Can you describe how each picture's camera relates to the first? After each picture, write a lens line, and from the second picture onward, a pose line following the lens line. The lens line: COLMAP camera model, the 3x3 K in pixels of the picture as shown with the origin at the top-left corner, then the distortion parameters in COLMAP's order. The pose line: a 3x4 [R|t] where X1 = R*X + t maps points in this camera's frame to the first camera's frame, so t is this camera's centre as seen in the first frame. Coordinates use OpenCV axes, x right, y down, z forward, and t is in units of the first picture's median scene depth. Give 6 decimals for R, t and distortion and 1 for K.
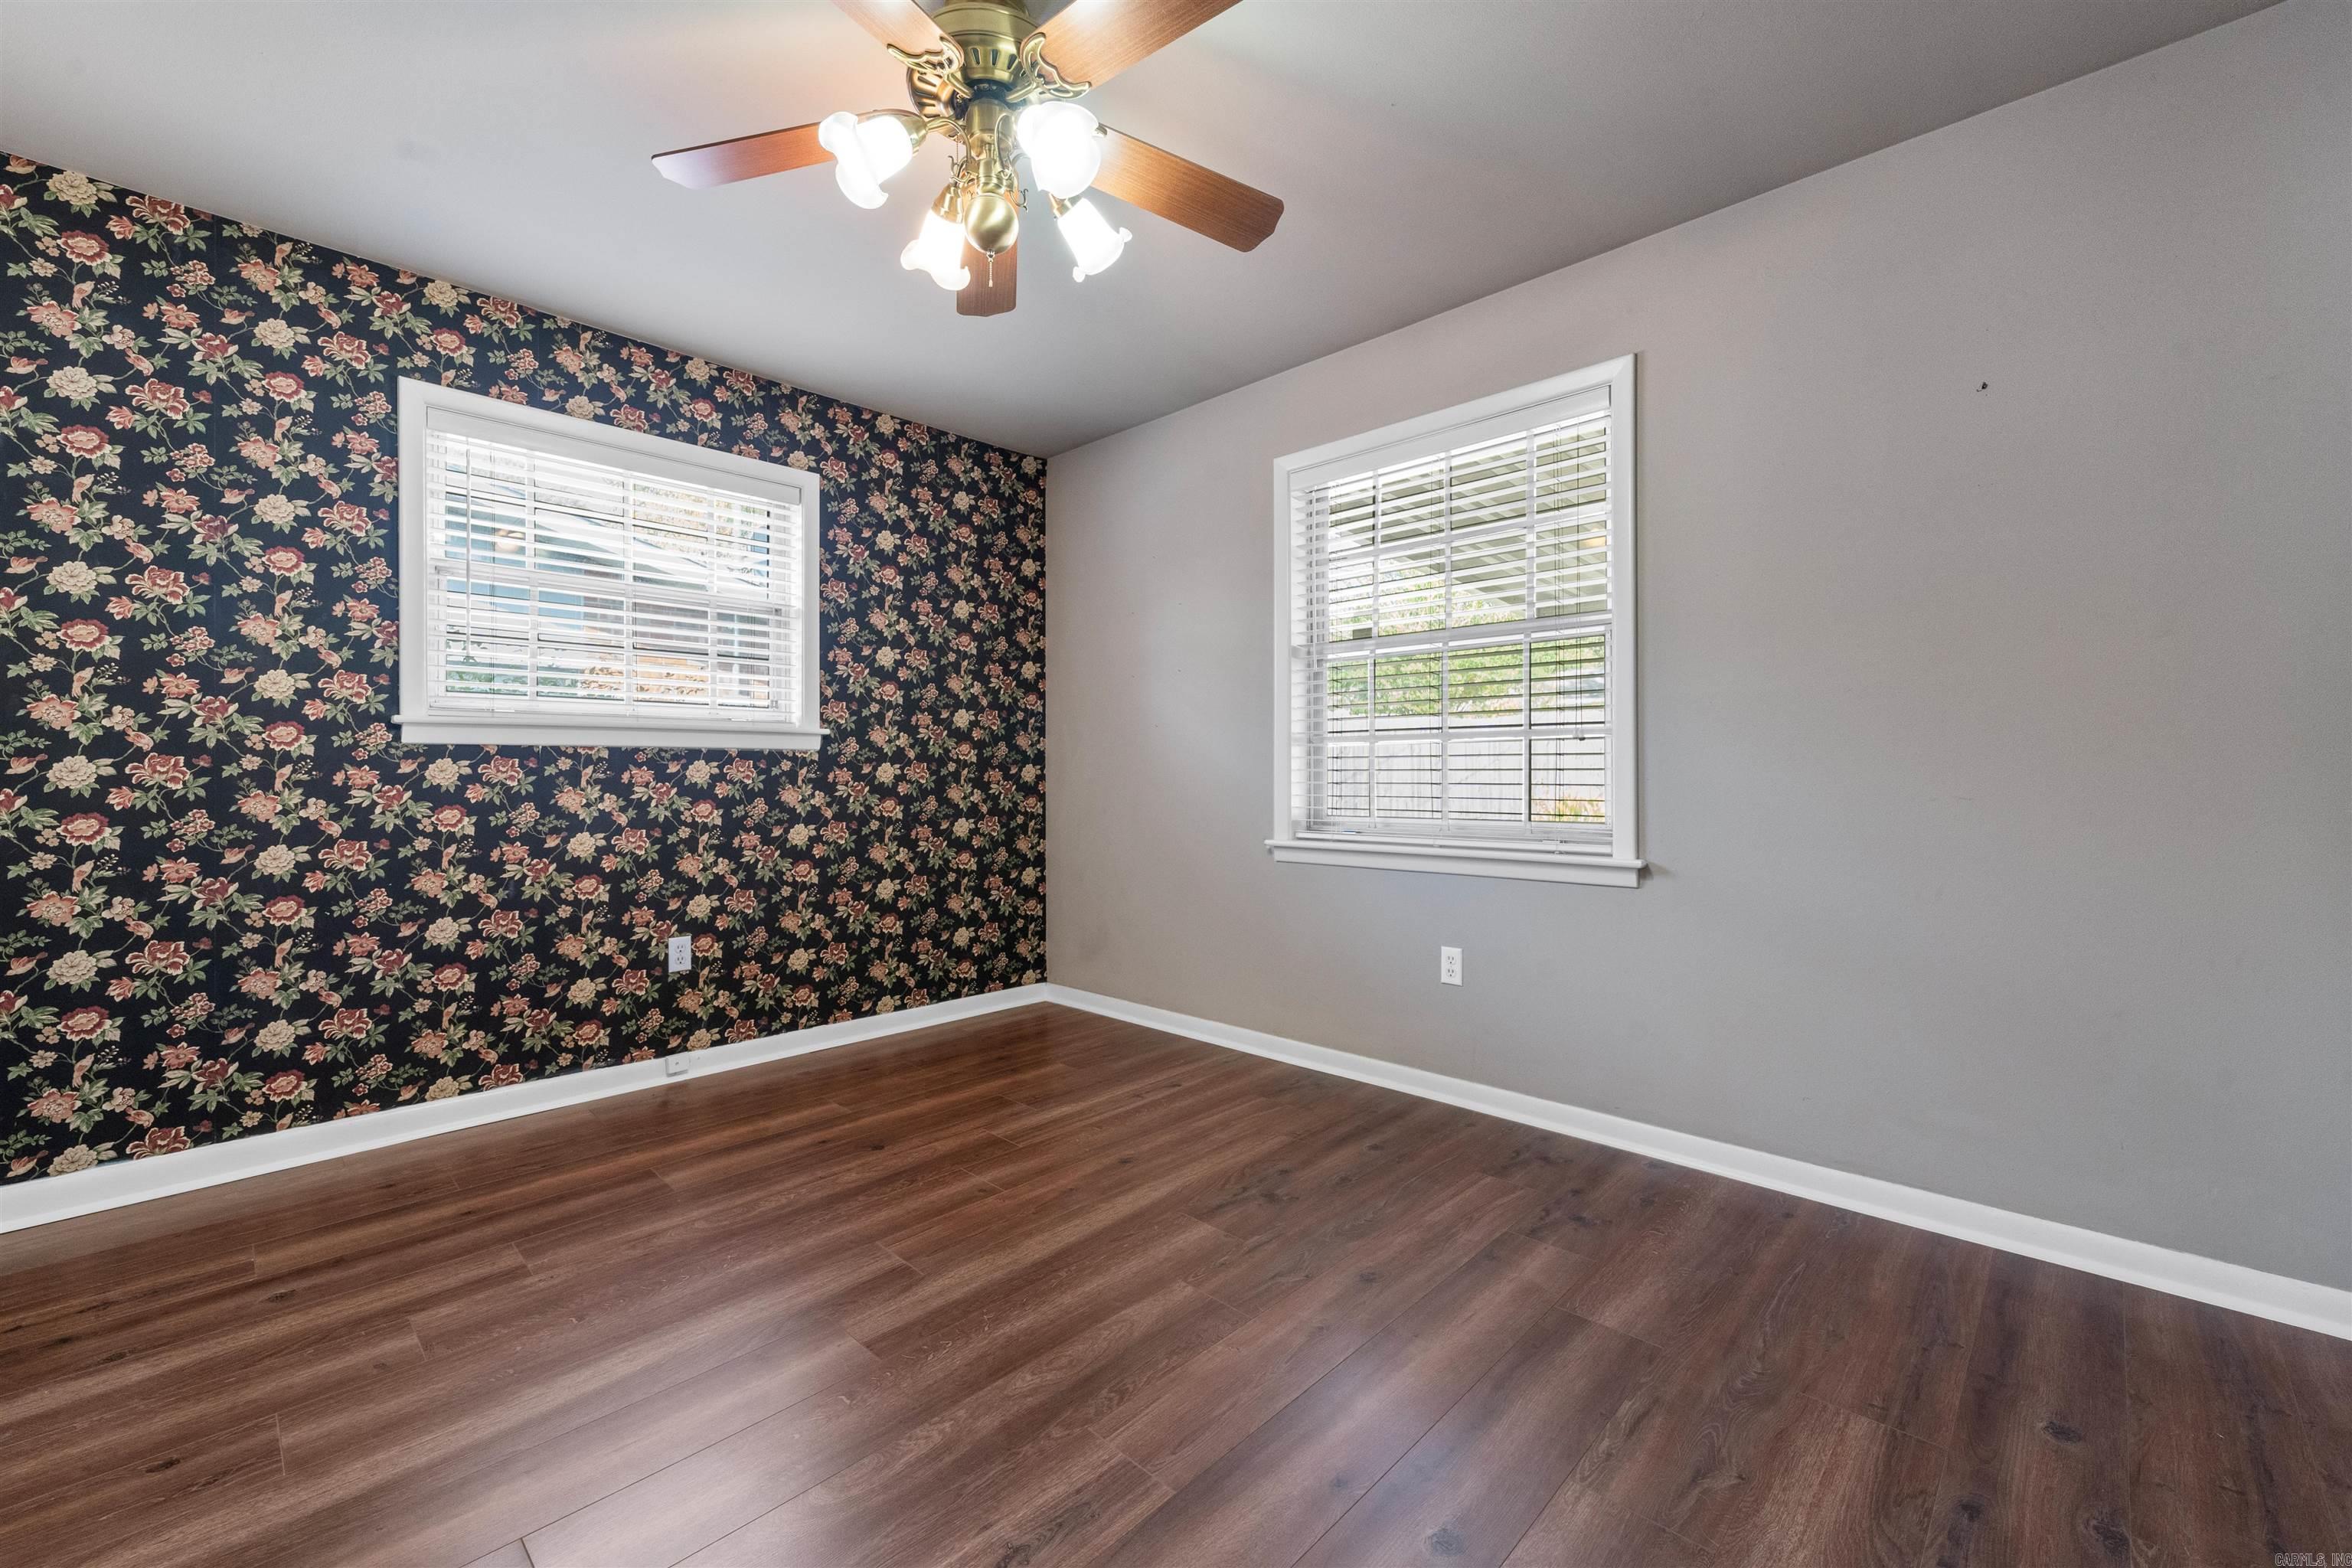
lens RADIAL K [[963.6, 0, 1138.8], [0, 963.6, 781.6], [0, 0, 1]] dist [0.007463, -0.001930]
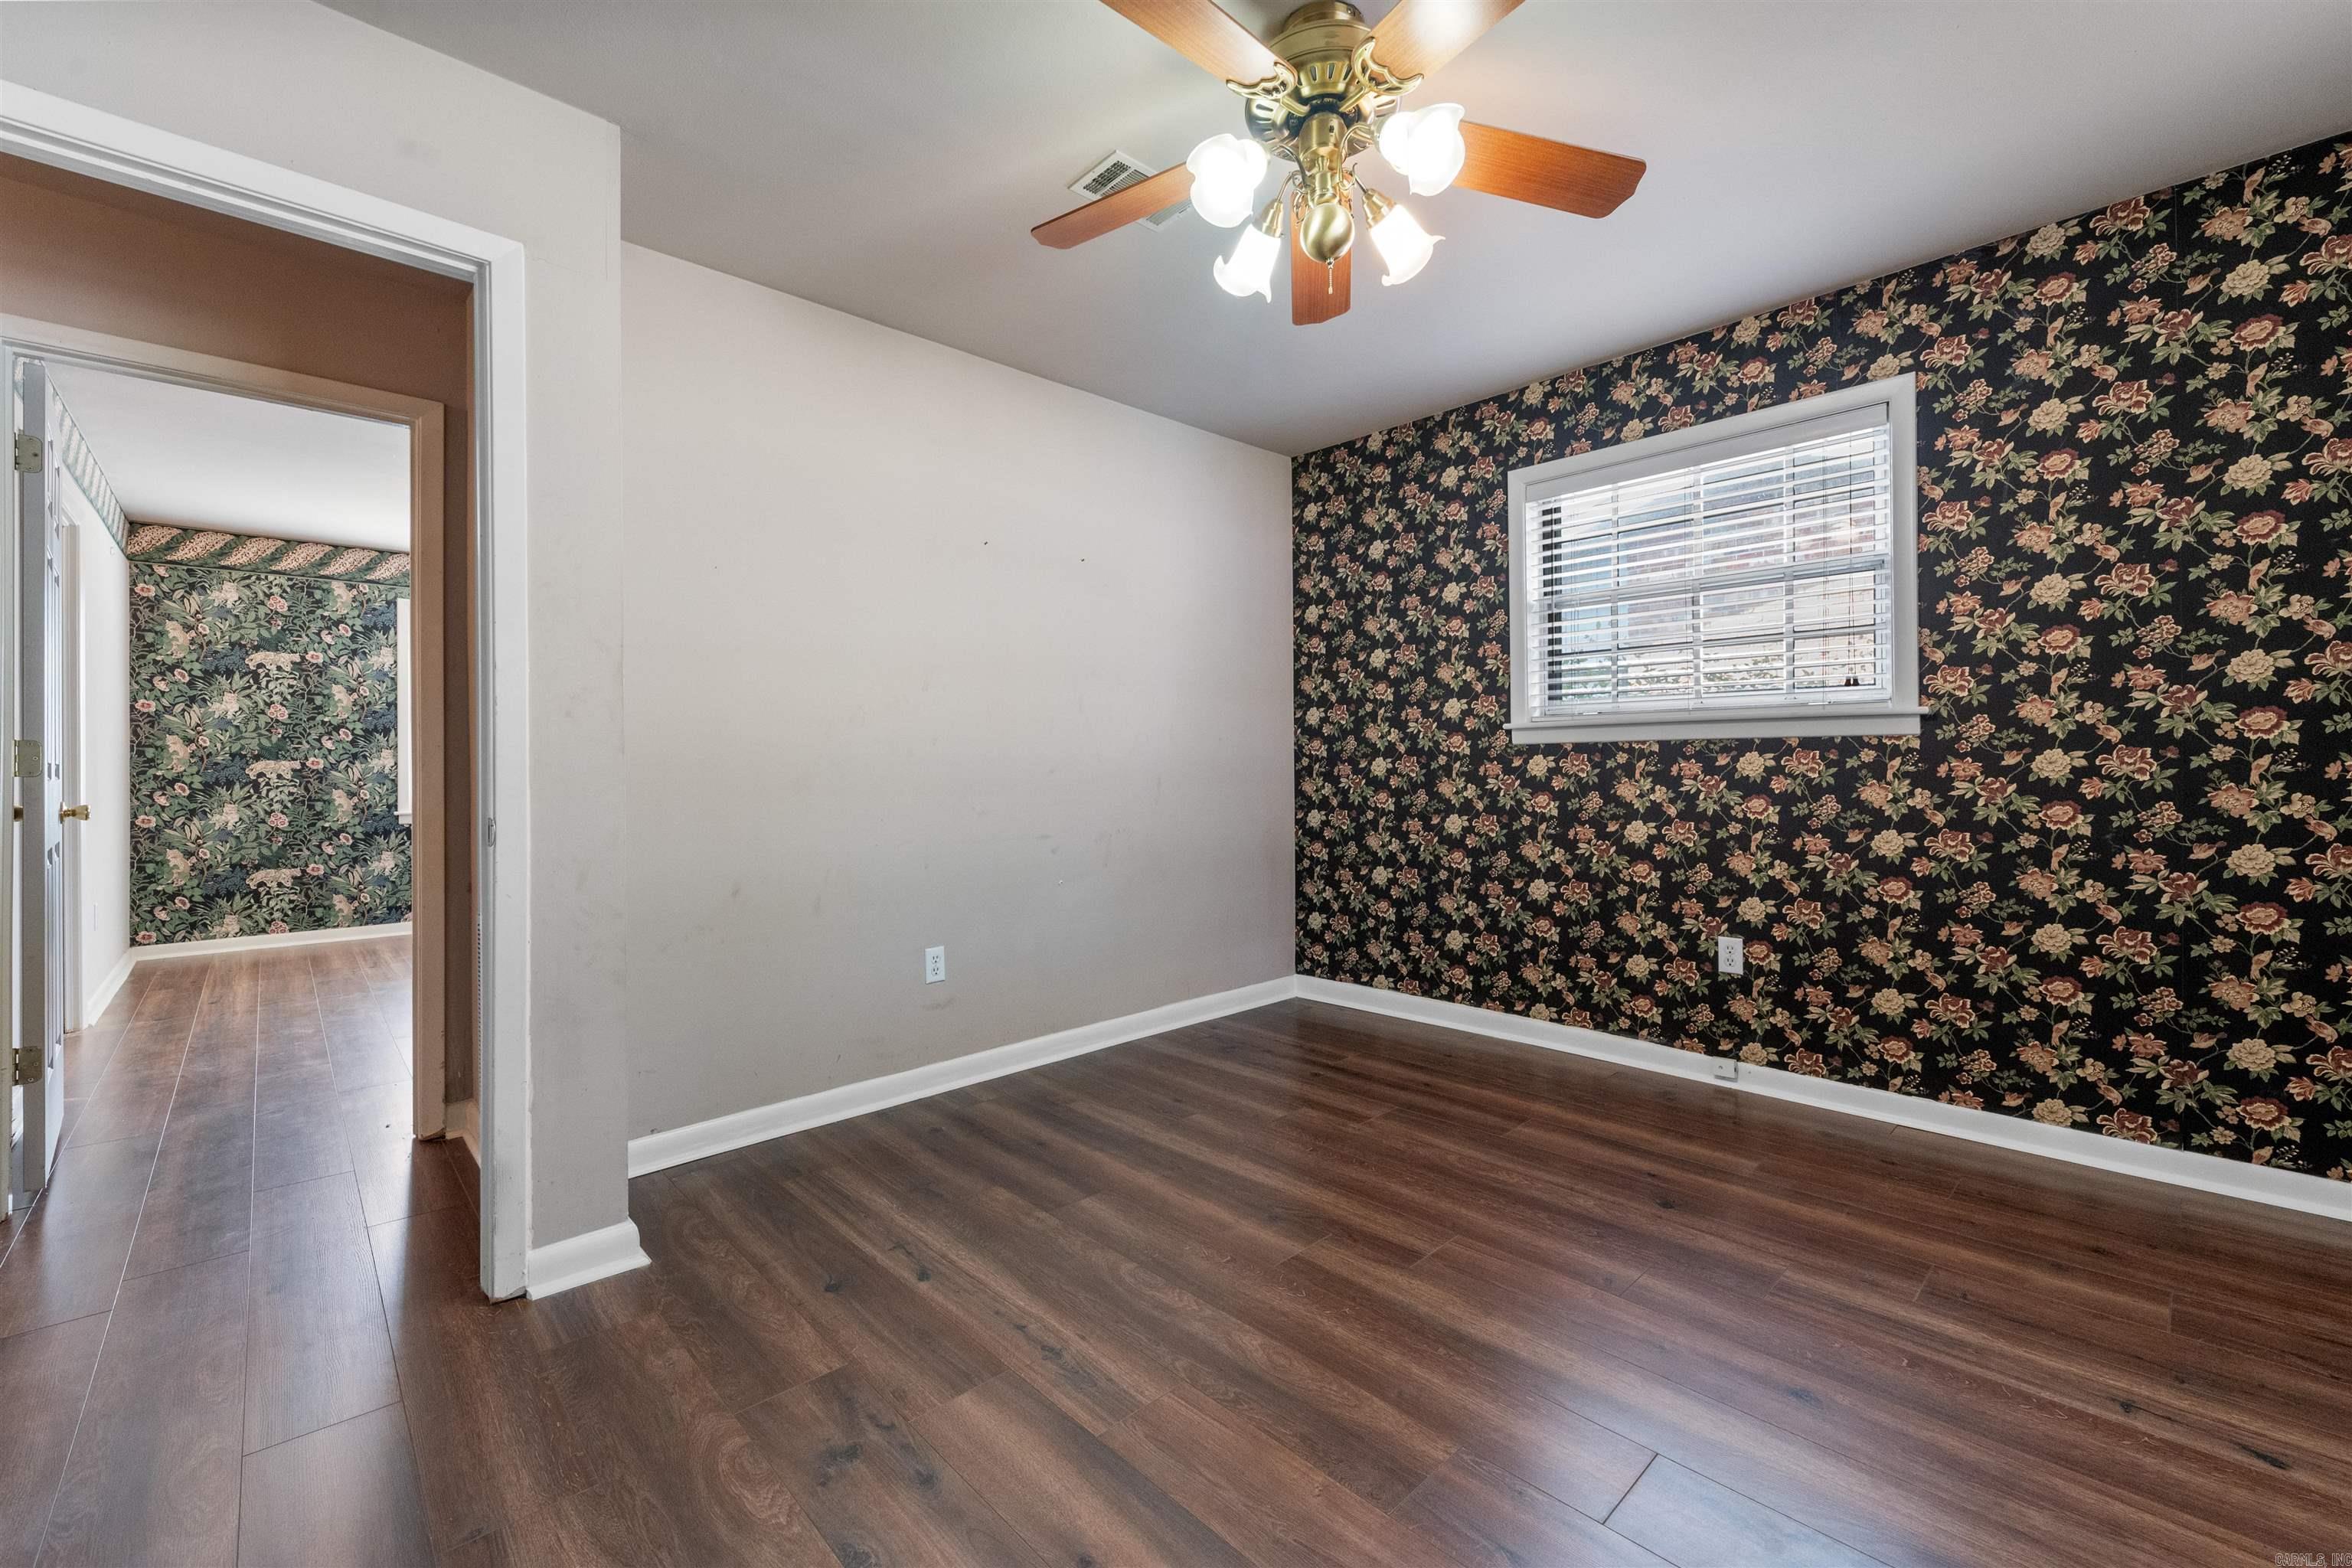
lens RADIAL K [[963.6, 0, 1195.5], [0, 963.6, 771.4], [0, 0, 1]] dist [0.007463, -0.001930]
pose [[-0.025716, 0.004367, -0.999660, 0.502474], [-0.005202, 0.999976, 0.004502, -0.004632], [0.999656, 0.005316, -0.025693, 0.511706]]
